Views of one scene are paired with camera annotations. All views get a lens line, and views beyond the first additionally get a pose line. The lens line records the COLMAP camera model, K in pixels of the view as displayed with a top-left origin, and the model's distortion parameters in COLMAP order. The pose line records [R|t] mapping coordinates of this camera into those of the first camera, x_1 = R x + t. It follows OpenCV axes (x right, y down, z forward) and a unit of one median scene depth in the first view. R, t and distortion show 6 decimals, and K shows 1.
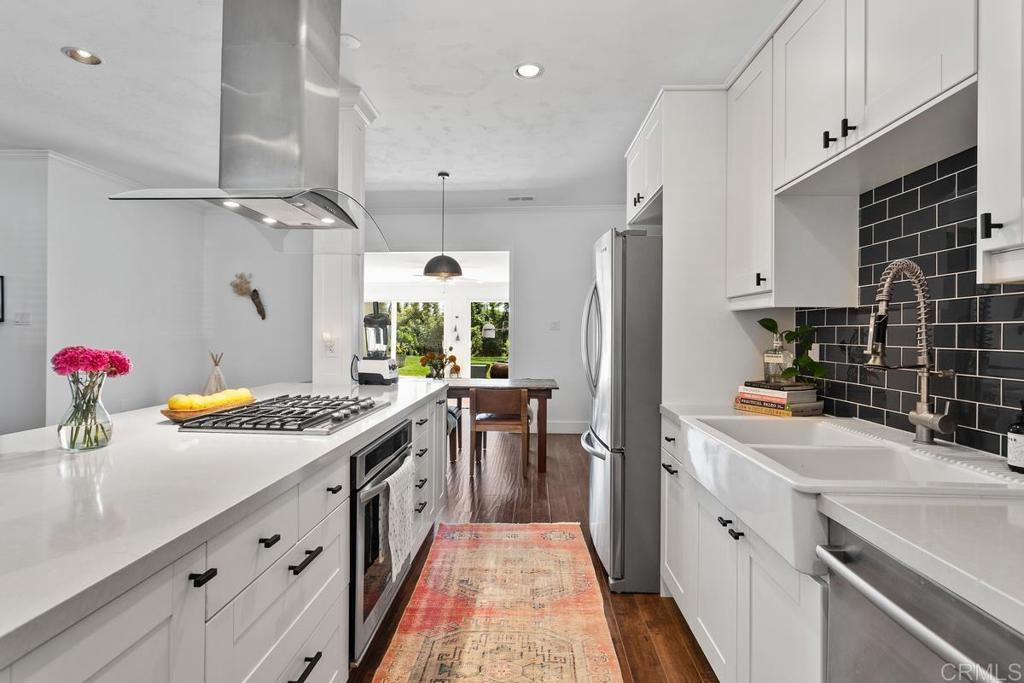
lens RADIAL K [[524.3, 0, 504.1], [0, 524.3, 337.0], [0, 0, 1]] dist [-0.001049, -0.000288]
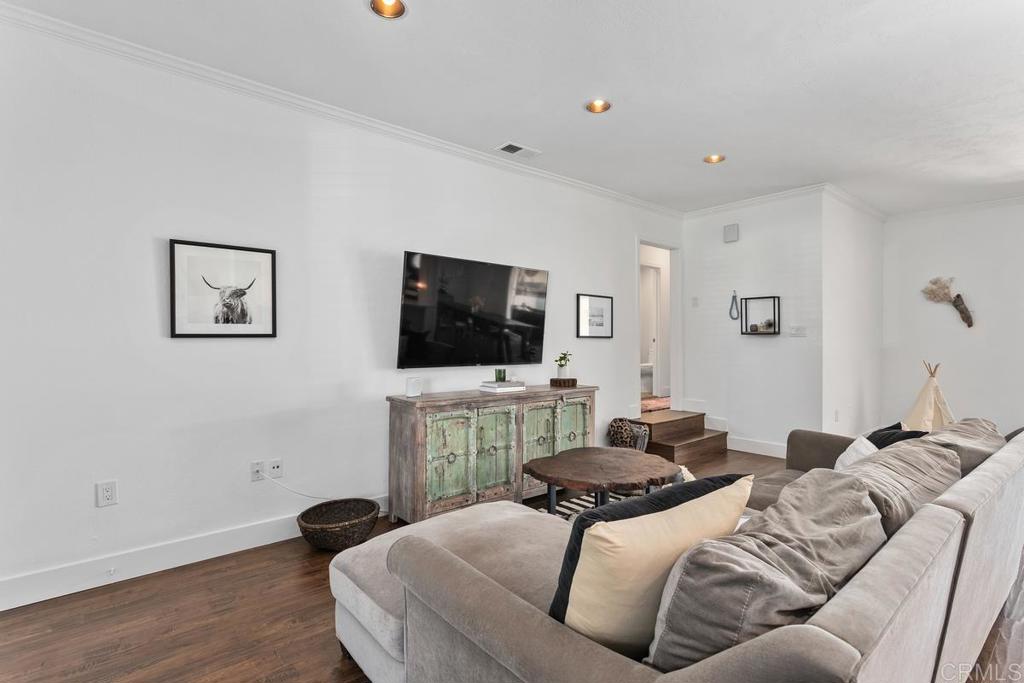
lens RADIAL K [[497.8, 0, 516.7], [0, 497.8, 337.6], [0, 0, 1]] dist [0.006766, -0.001287]
pose [[0.686262, -0.013552, -0.727228, -0.722475], [0.000910, 0.999842, -0.017773, -0.001777], [0.727354, 0.011535, 0.686165, -0.307409]]
